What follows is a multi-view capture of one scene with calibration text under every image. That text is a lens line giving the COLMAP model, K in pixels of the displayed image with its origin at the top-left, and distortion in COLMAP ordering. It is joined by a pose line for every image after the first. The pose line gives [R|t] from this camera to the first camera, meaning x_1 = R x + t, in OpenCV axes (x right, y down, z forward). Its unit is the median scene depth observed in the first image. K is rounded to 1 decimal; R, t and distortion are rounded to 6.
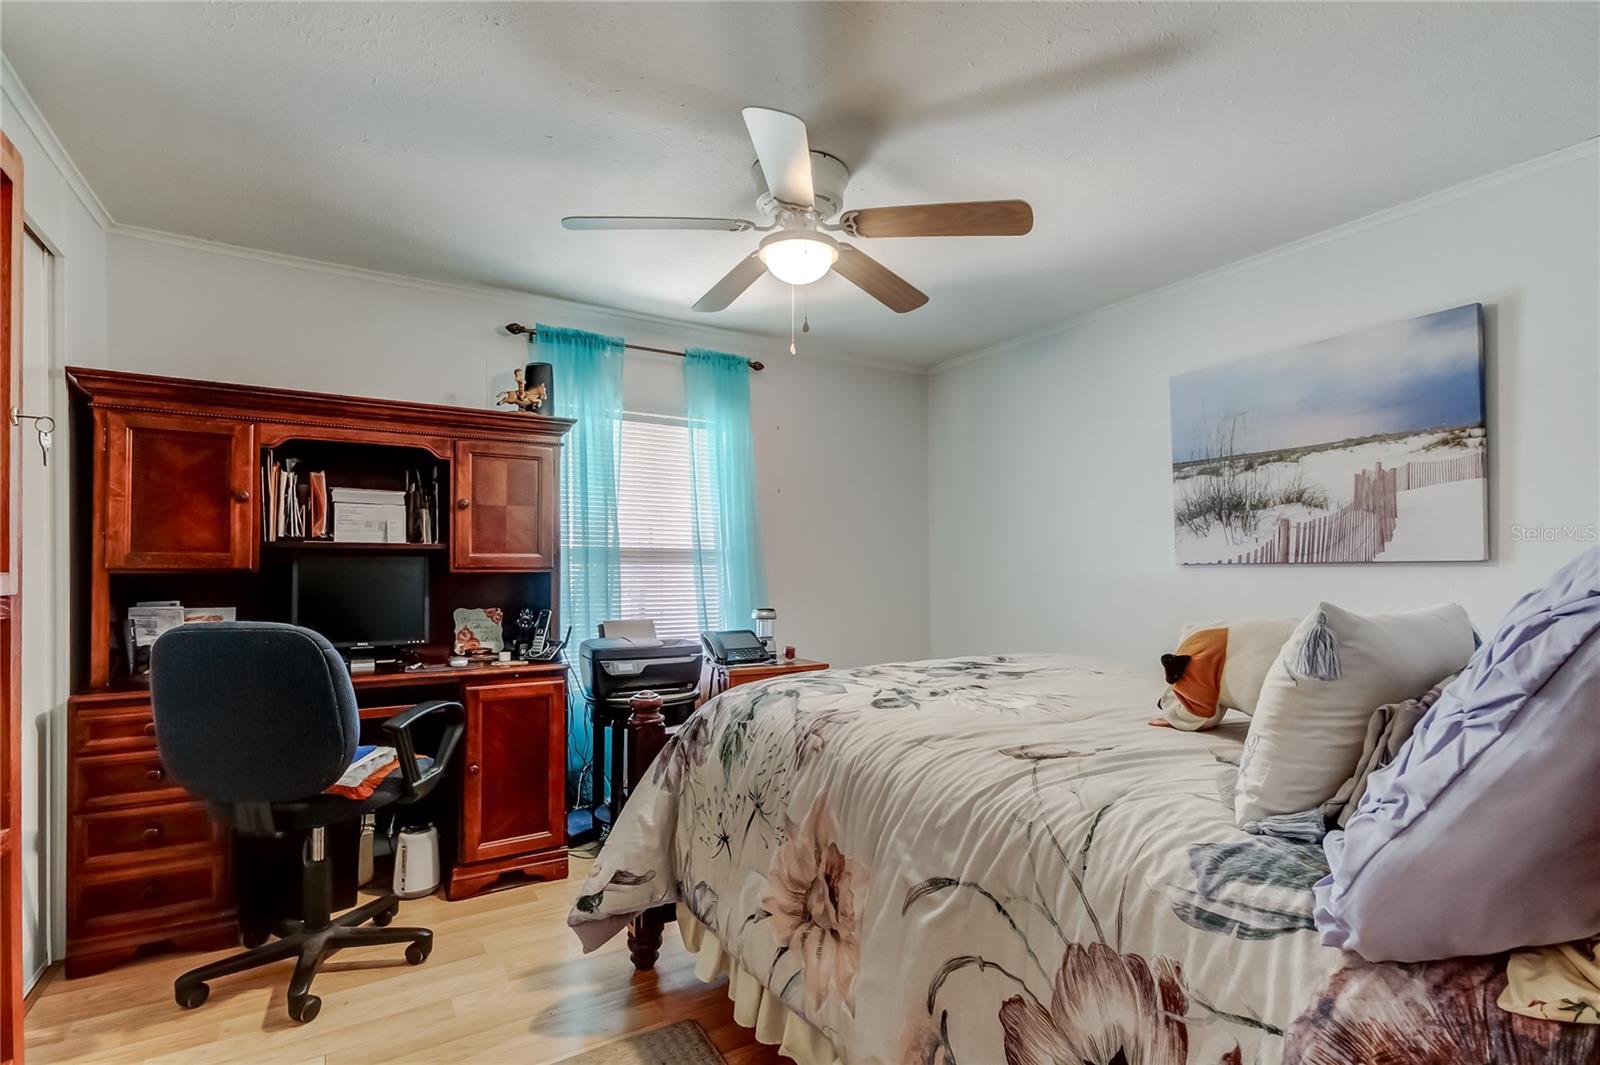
lens RADIAL K [[733.3, 0, 805.0], [0, 733.3, 560.5], [0, 0, 1]] dist [0.017473, -0.003354]
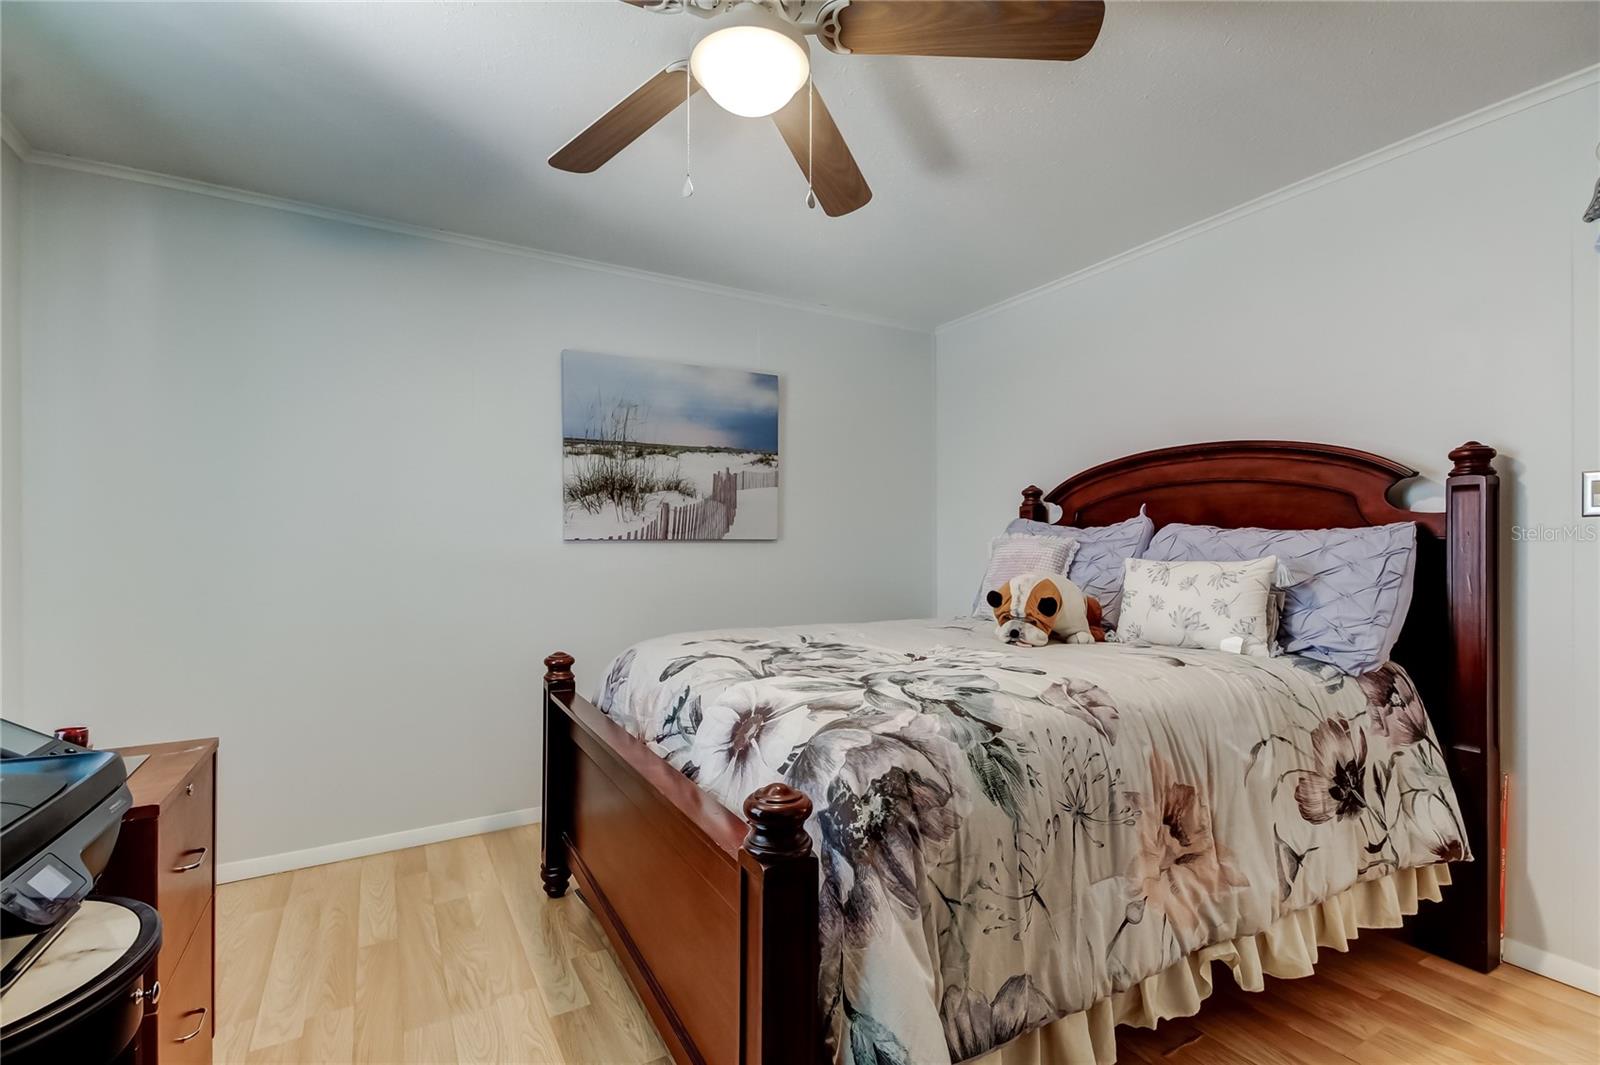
lens RADIAL K [[733.3, 0, 800.4], [0, 733.3, 542.3], [0, 0, 1]] dist [0.017473, -0.003354]
pose [[0.045906, 0.010218, 0.998894, -0.564252], [-0.010618, 0.999896, -0.009741, 0.017950], [-0.998889, -0.010159, 0.046009, 0.772254]]
